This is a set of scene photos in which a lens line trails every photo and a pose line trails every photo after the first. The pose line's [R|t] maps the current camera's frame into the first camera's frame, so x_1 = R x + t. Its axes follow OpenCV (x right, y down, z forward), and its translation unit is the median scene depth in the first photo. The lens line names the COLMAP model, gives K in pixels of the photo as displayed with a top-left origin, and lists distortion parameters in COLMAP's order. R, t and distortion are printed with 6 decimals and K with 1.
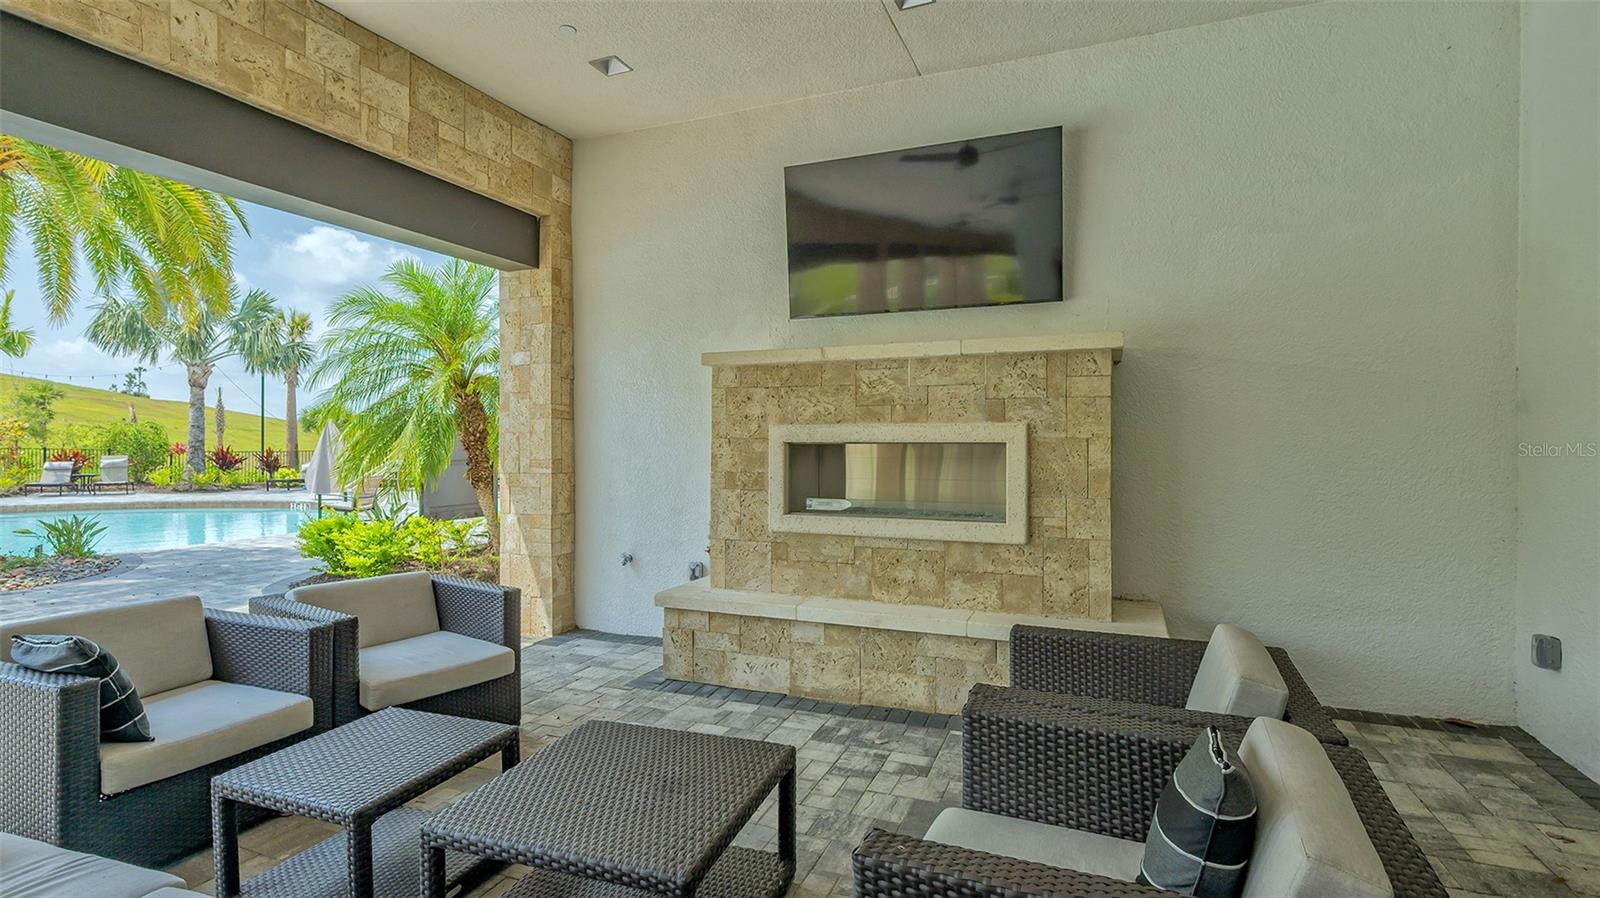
lens RADIAL K [[778.9, 0, 794.9], [0, 778.9, 454.6], [0, 0, 1]] dist [-0.002140, 0.000151]
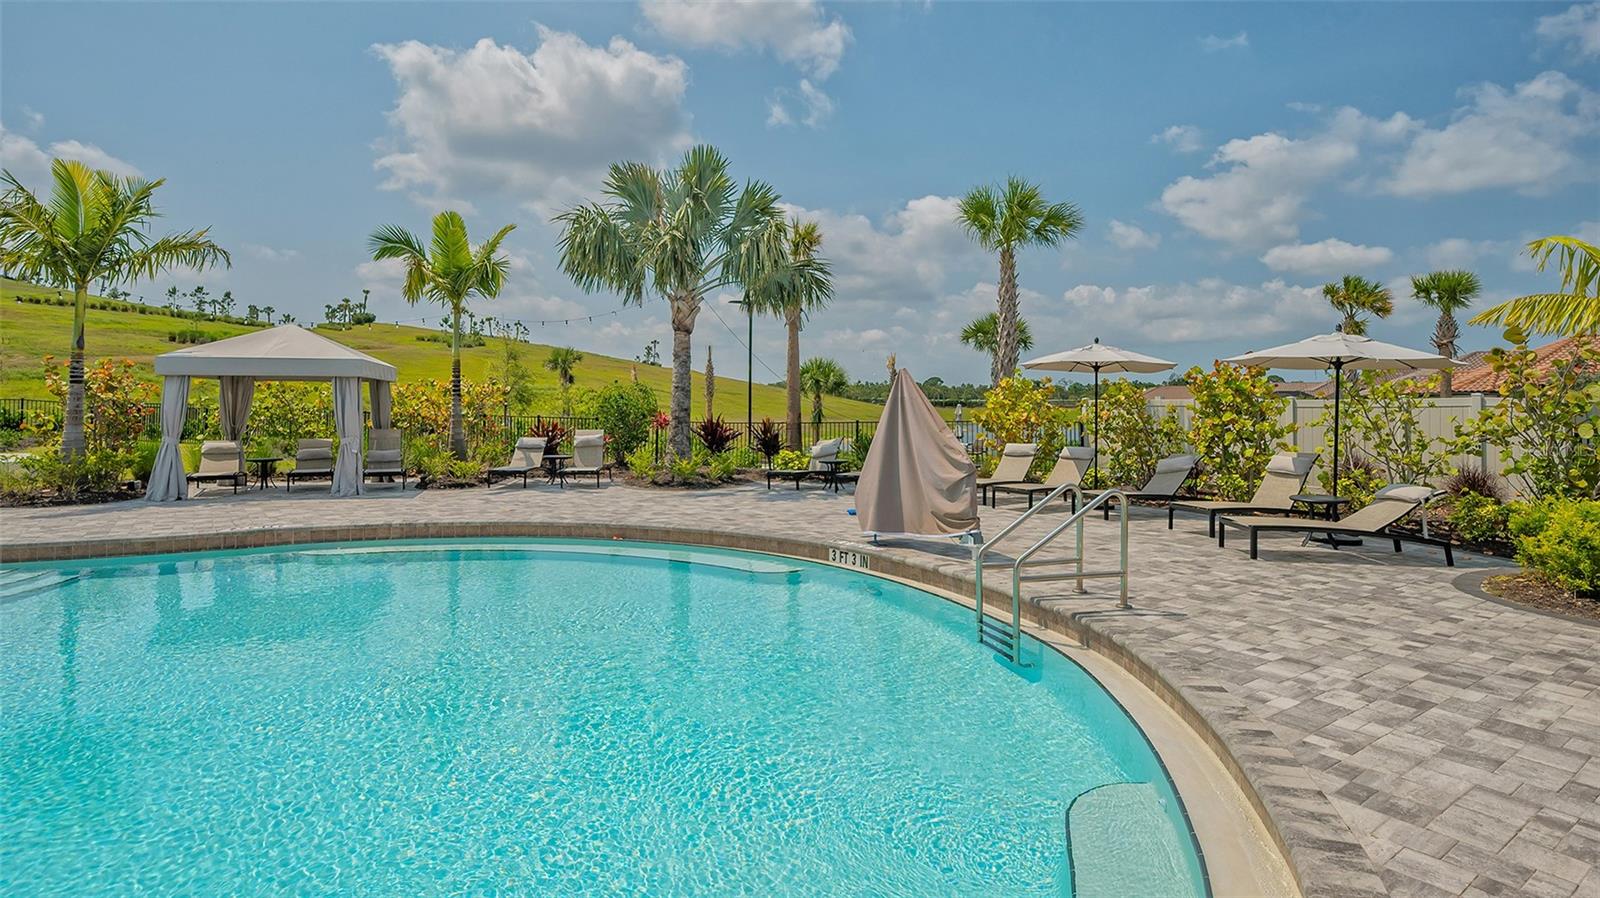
lens RADIAL K [[778.9, 0, 798.9], [0, 778.9, 439.1], [0, 0, 1]] dist [-0.002140, 0.000151]
pose [[0.866358, 0.026137, -0.498740, -0.320936], [-0.012275, 0.999442, 0.031053, -0.013574], [0.499273, -0.020781, 0.866195, 0.436245]]
